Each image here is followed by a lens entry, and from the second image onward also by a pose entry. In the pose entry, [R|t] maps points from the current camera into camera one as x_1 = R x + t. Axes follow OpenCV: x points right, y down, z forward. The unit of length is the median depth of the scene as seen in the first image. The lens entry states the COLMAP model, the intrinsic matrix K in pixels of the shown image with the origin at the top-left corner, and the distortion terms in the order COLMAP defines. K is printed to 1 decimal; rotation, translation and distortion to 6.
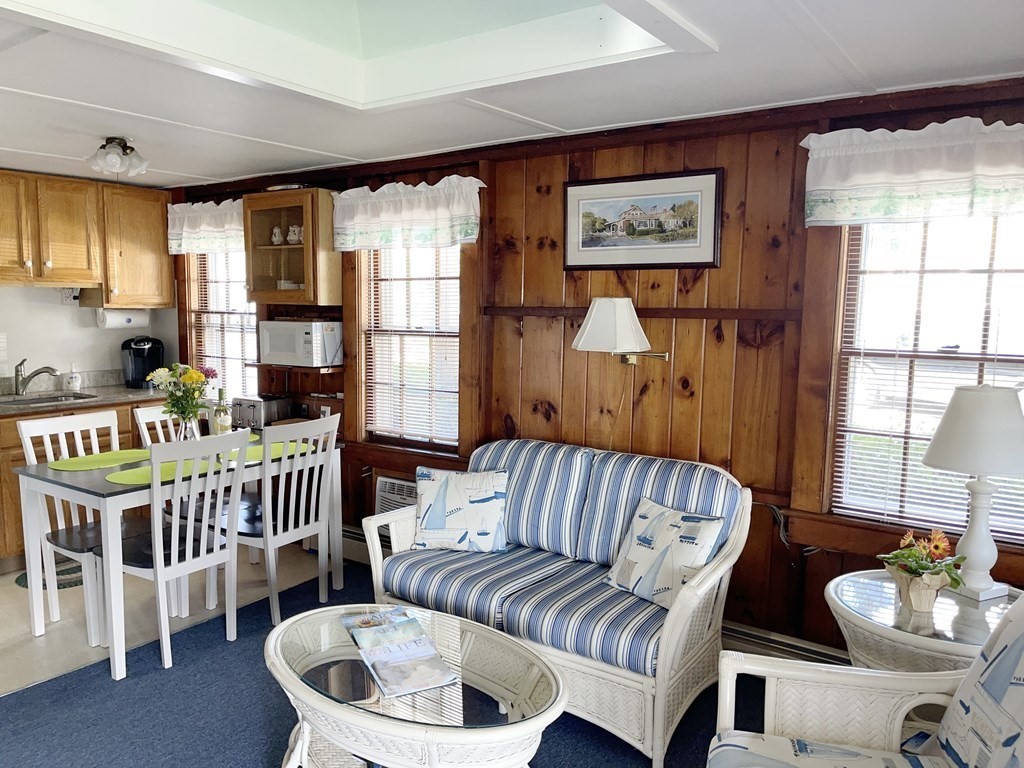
lens RADIAL K [[777.8, 0, 509.0], [0, 777.8, 387.9], [0, 0, 1]] dist [0.072503, -0.098128]
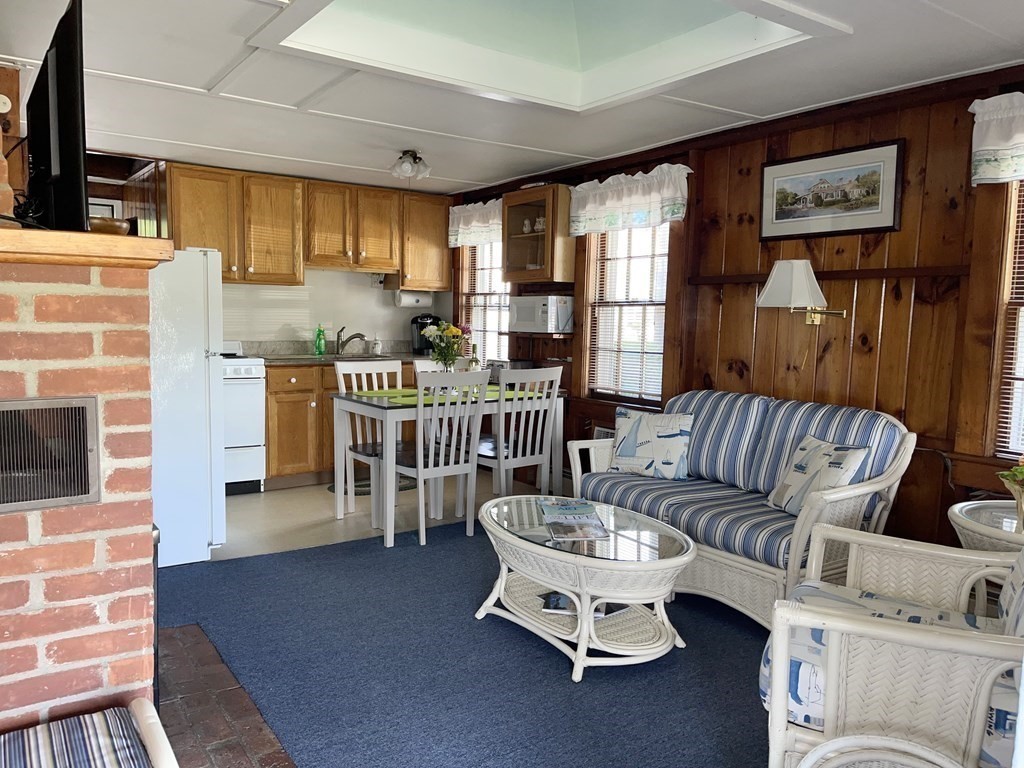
lens RADIAL K [[781.0, 0, 513.4], [0, 781.0, 388.3], [0, 0, 1]] dist [0.068881, -0.083367]
pose [[0.939988, 0.041006, -0.338734, 0.120152], [-0.048835, 0.998700, -0.014619, 0.085472], [0.337694, 0.030284, 0.940768, -0.160699]]
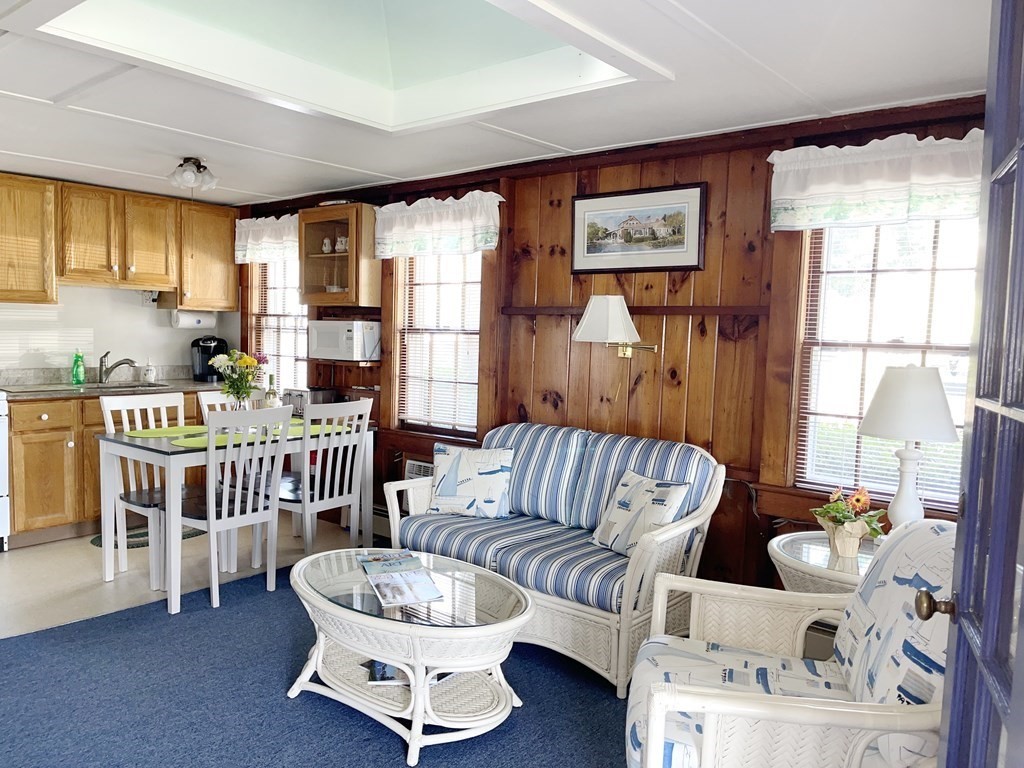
lens RADIAL K [[777.8, 0, 509.0], [0, 777.8, 387.9], [0, 0, 1]] dist [0.072503, -0.098128]
pose [[0.996693, 0.022773, -0.078002, 0.066873], [-0.025779, 0.998955, -0.037753, 0.053220], [0.077061, 0.039639, 0.996238, -0.110339]]
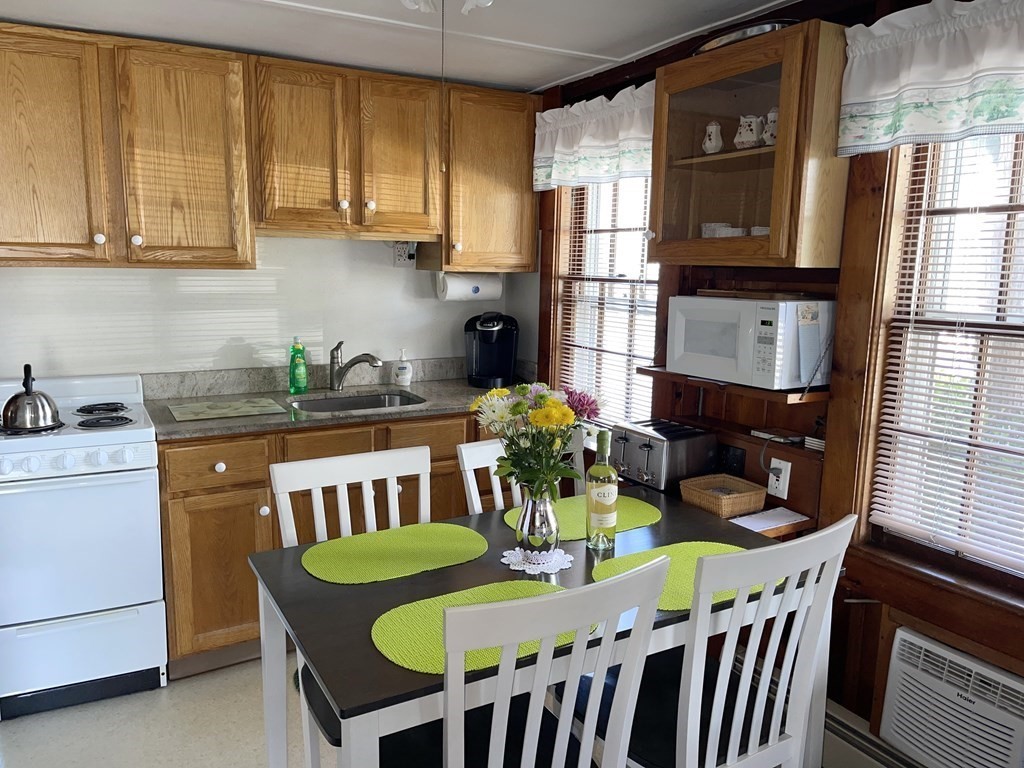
lens RADIAL K [[777.8, 0, 509.0], [0, 777.8, 387.9], [0, 0, 1]] dist [0.072503, -0.098128]
pose [[0.901765, 0.073468, -0.425937, -0.203464], [-0.055230, 0.996956, 0.055031, -0.050200], [0.428684, -0.026100, 0.903077, 0.504903]]
